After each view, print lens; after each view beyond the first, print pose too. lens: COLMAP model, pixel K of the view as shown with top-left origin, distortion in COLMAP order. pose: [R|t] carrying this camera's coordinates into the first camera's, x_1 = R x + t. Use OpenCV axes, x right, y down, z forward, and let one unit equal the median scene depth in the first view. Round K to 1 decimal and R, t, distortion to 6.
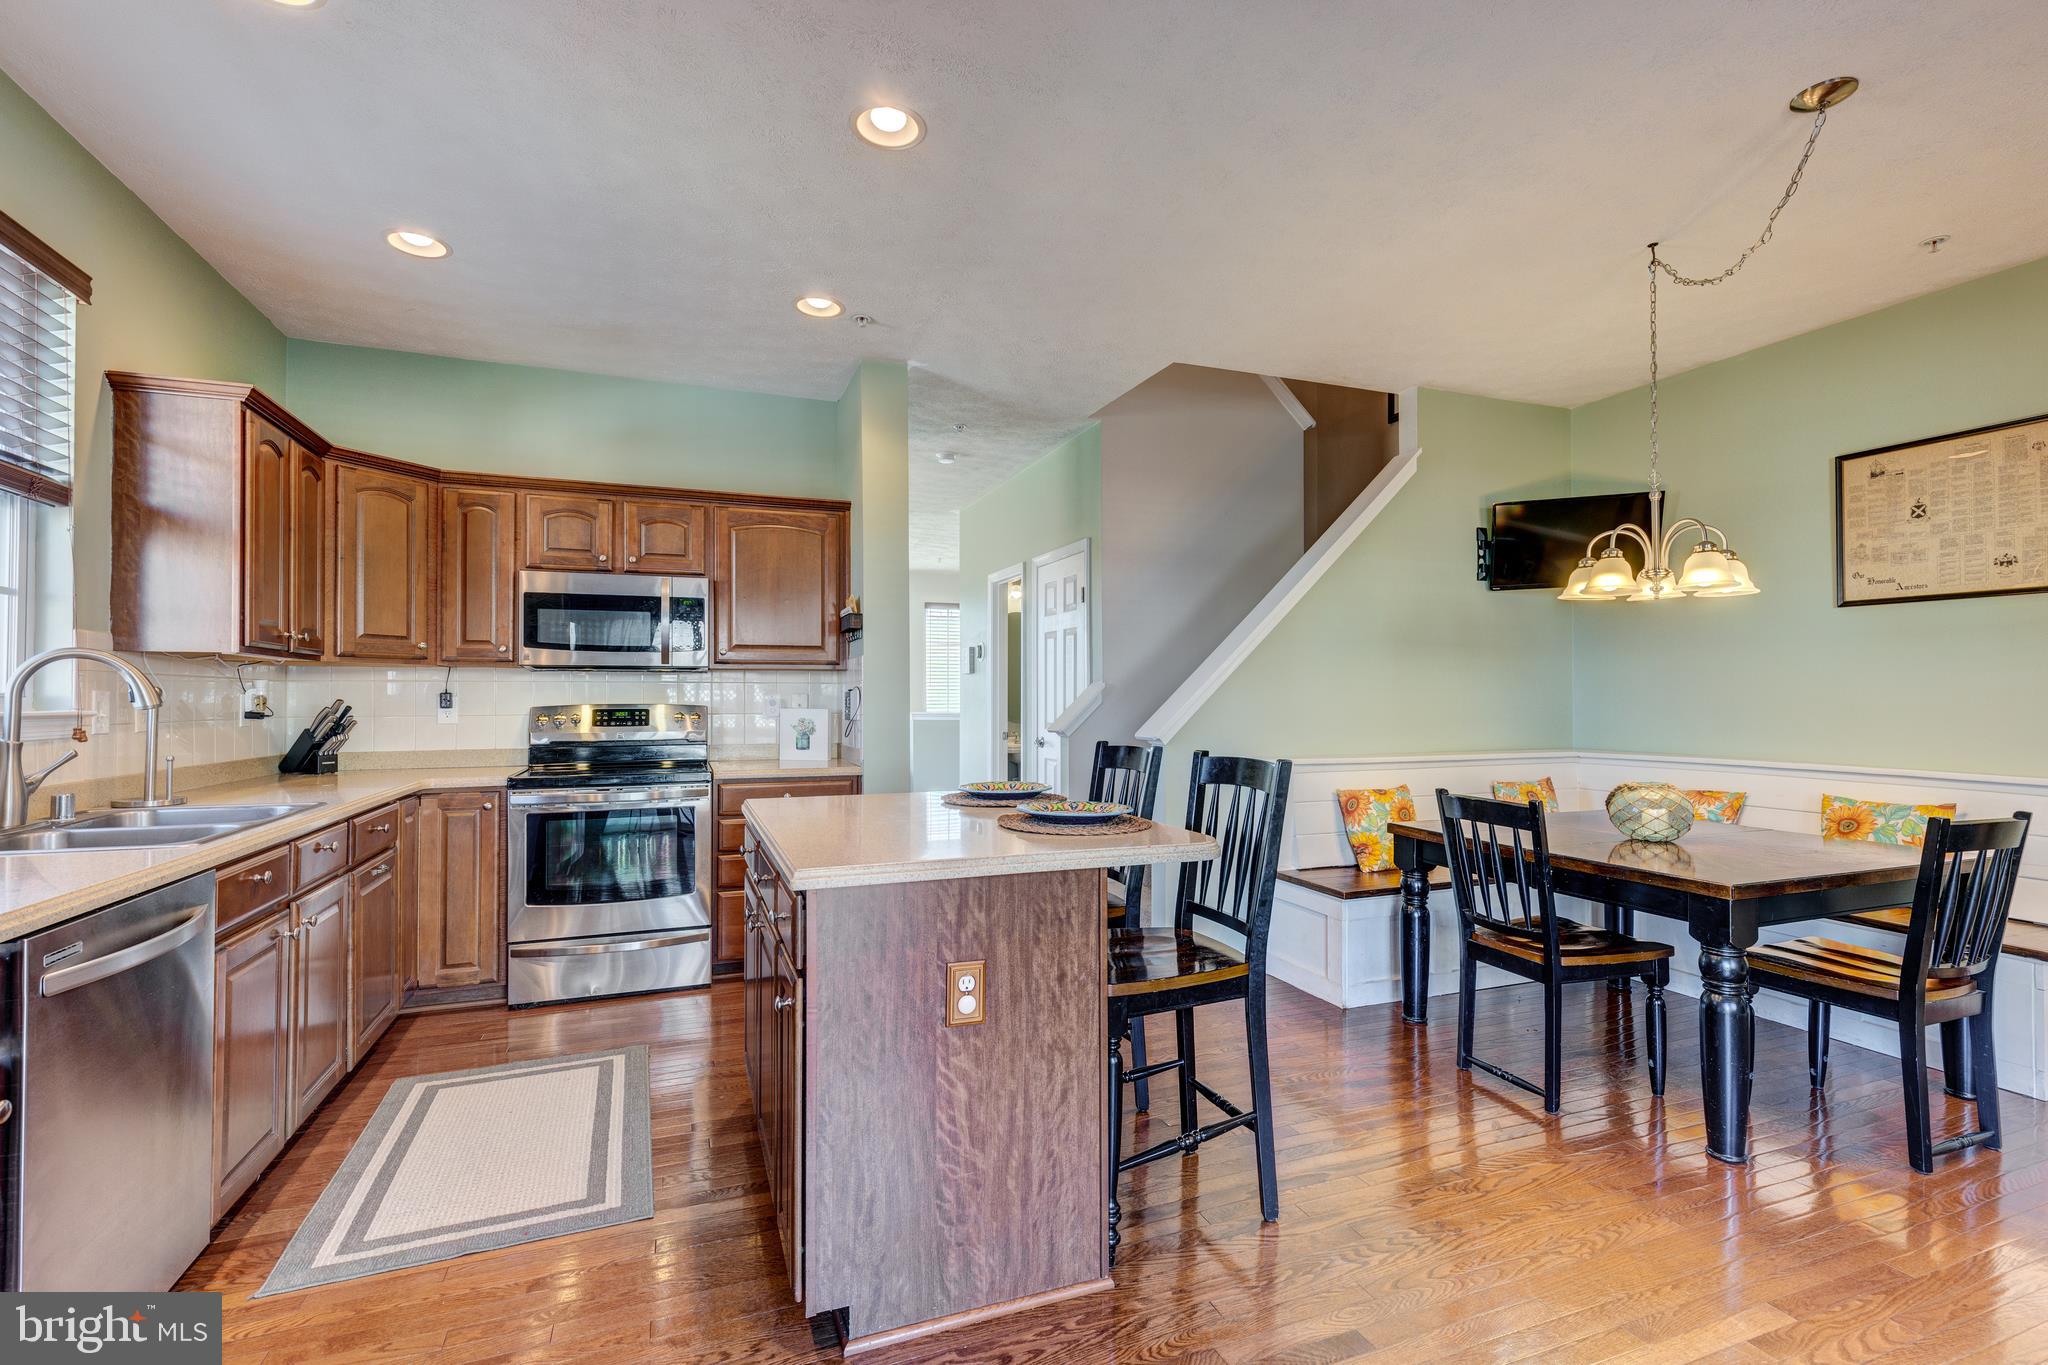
lens RADIAL K [[915.3, 0, 1024.4], [0, 915.3, 686.9], [0, 0, 1]] dist [0.009570, -0.003158]
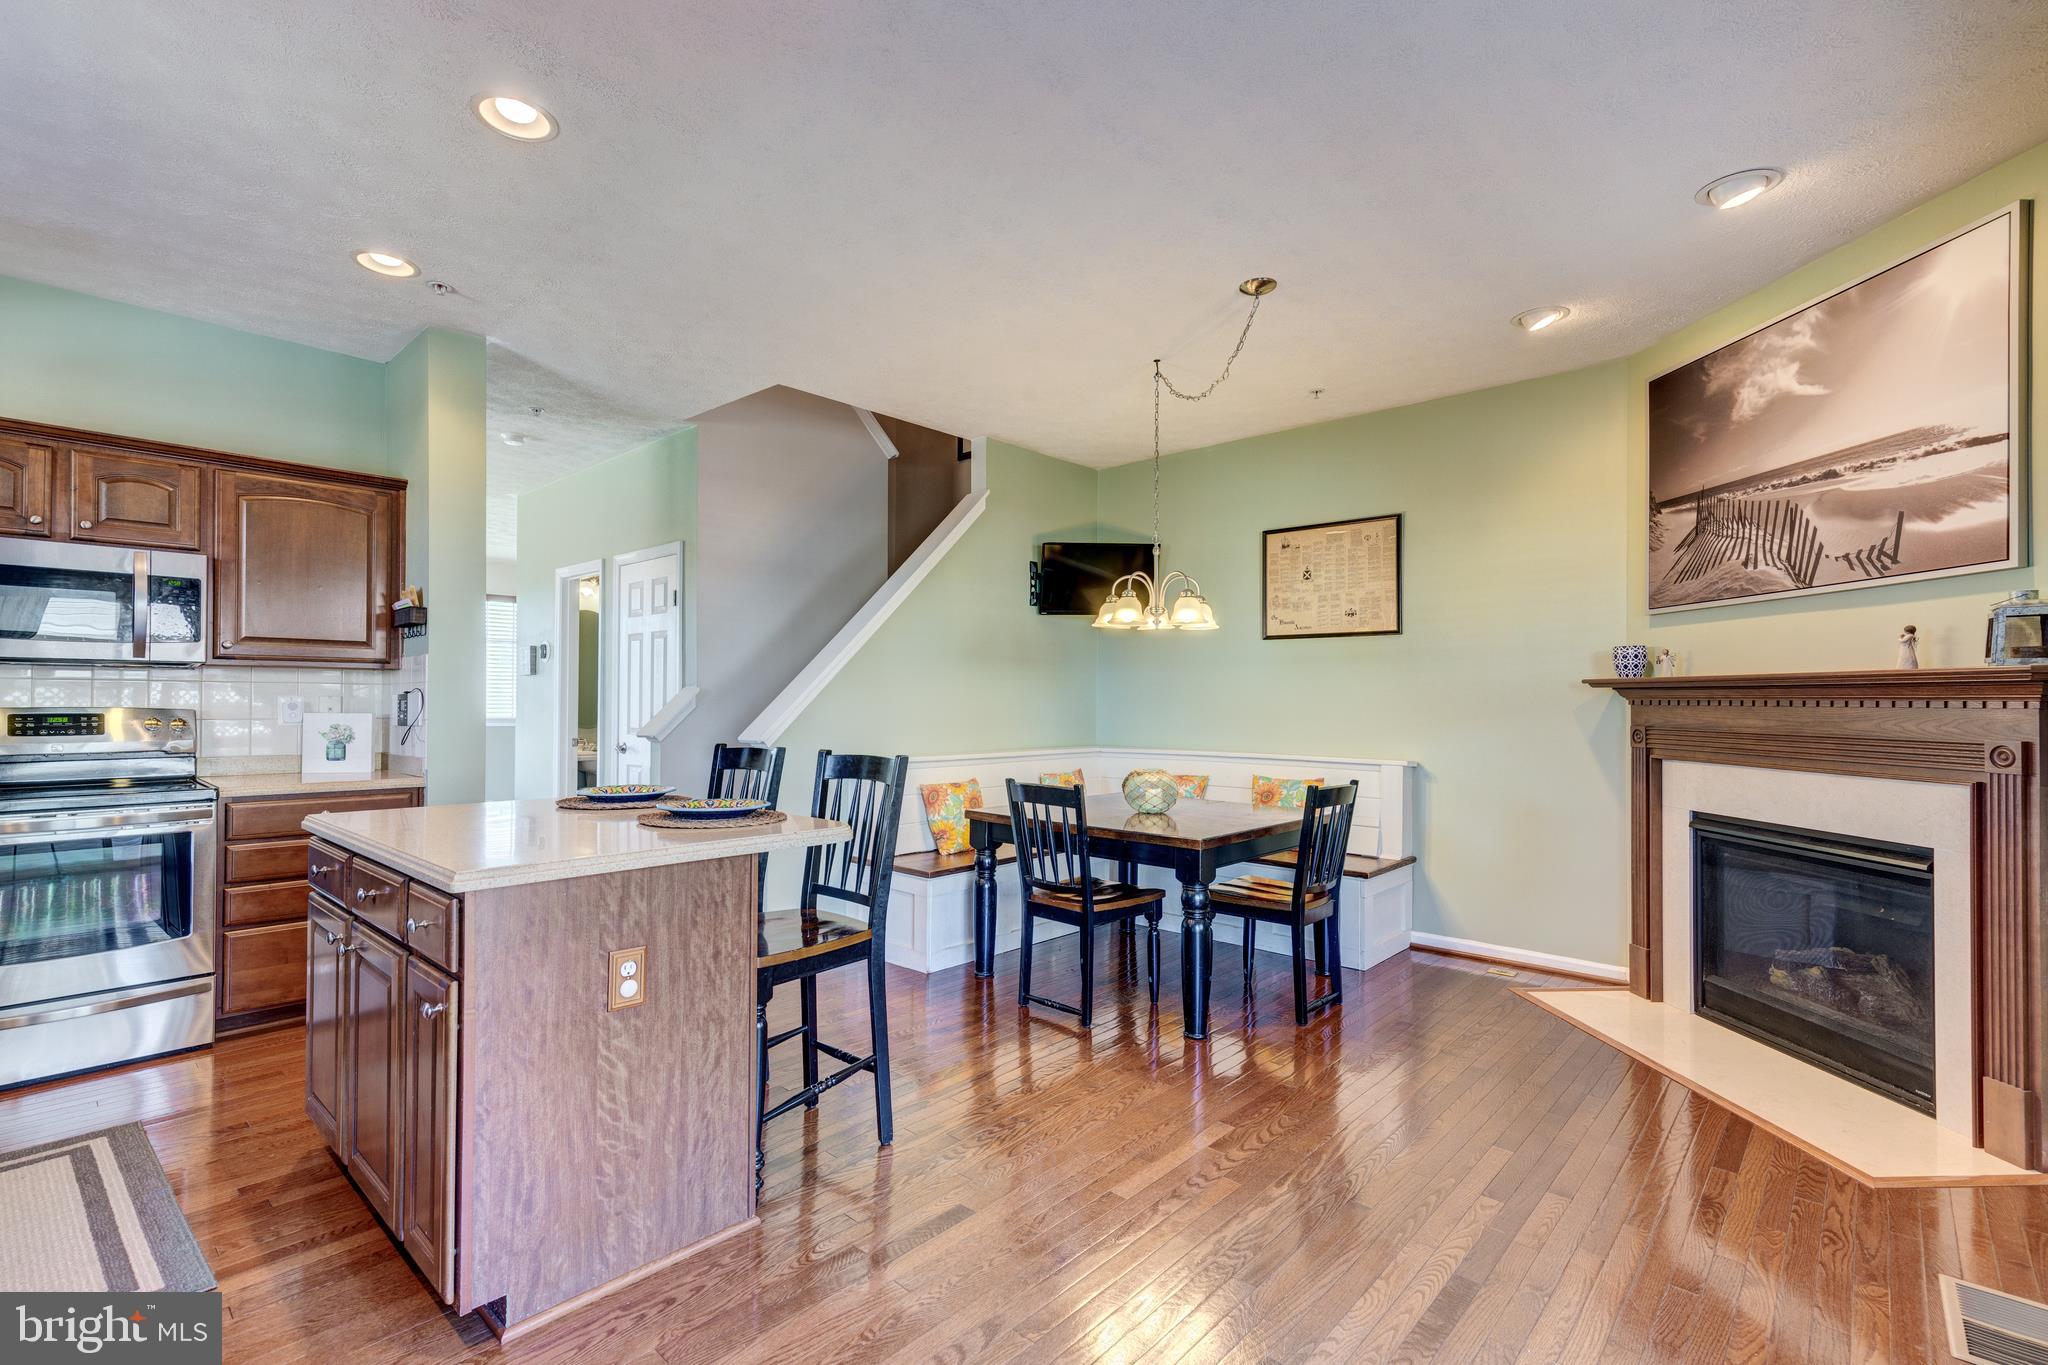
lens RADIAL K [[921.1, 0, 1014.0], [0, 921.1, 694.6], [0, 0, 1]] dist [0.008581, -0.000244]
pose [[0.896428, 0.008968, 0.443100, -0.082780], [-0.010372, 0.999946, 0.000746, -0.001411], [-0.443069, -0.005264, 0.896472, -0.097795]]
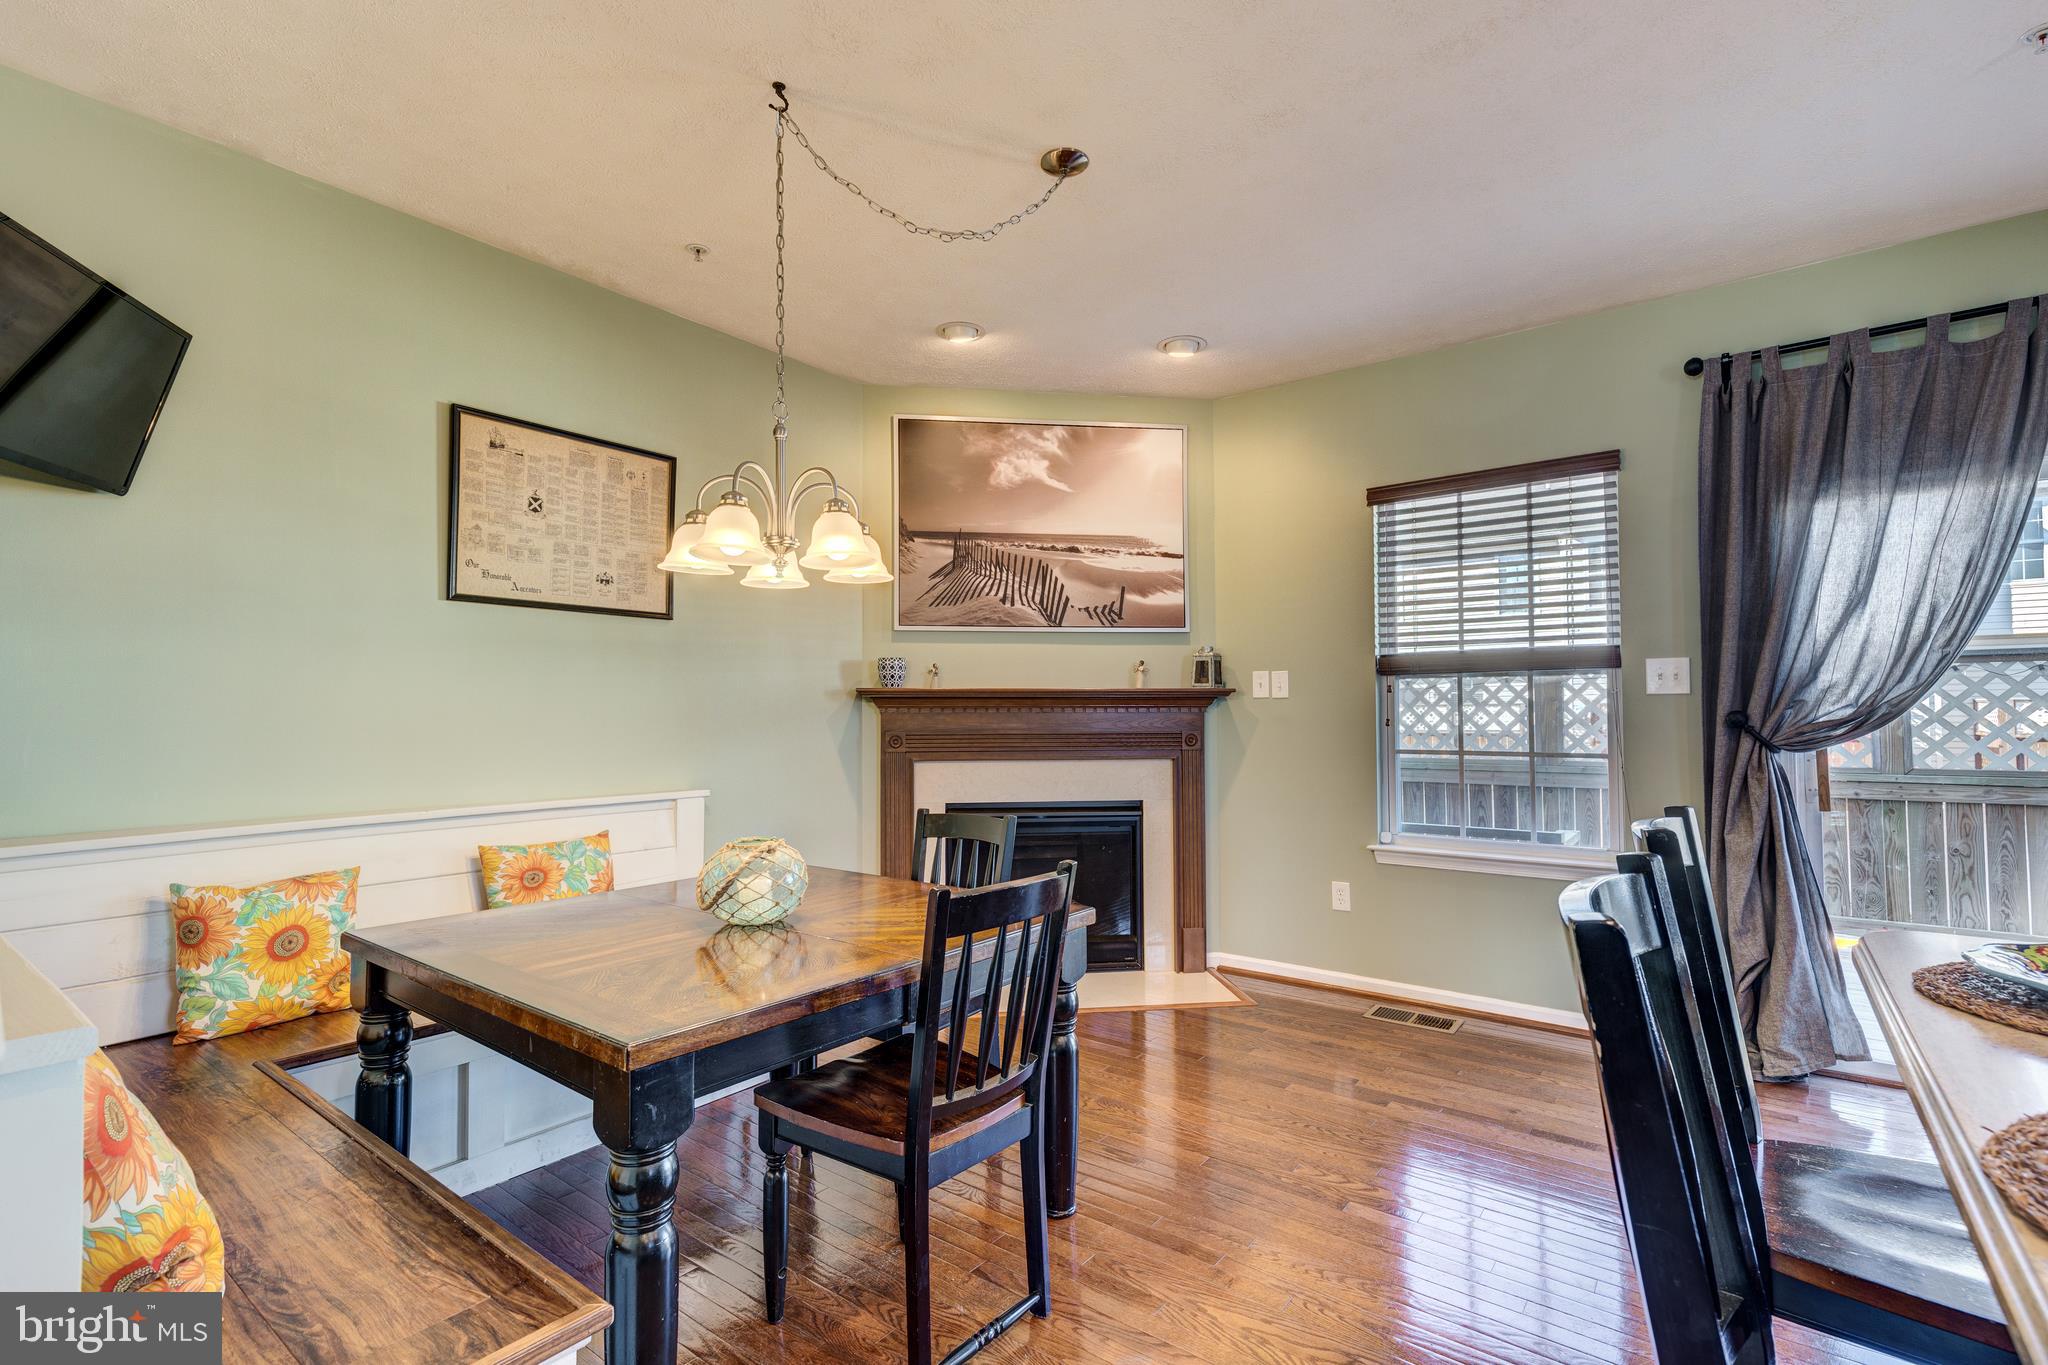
lens RADIAL K [[933.4, 0, 1028.7], [0, 933.4, 687.4], [0, 0, 1]] dist [0.001999, -0.000305]
pose [[-0.522703, 0.027000, 0.852087, -0.029207], [-0.003439, 0.999423, -0.033778, 0.013061], [-0.852508, -0.020586, -0.522309, 1.238138]]
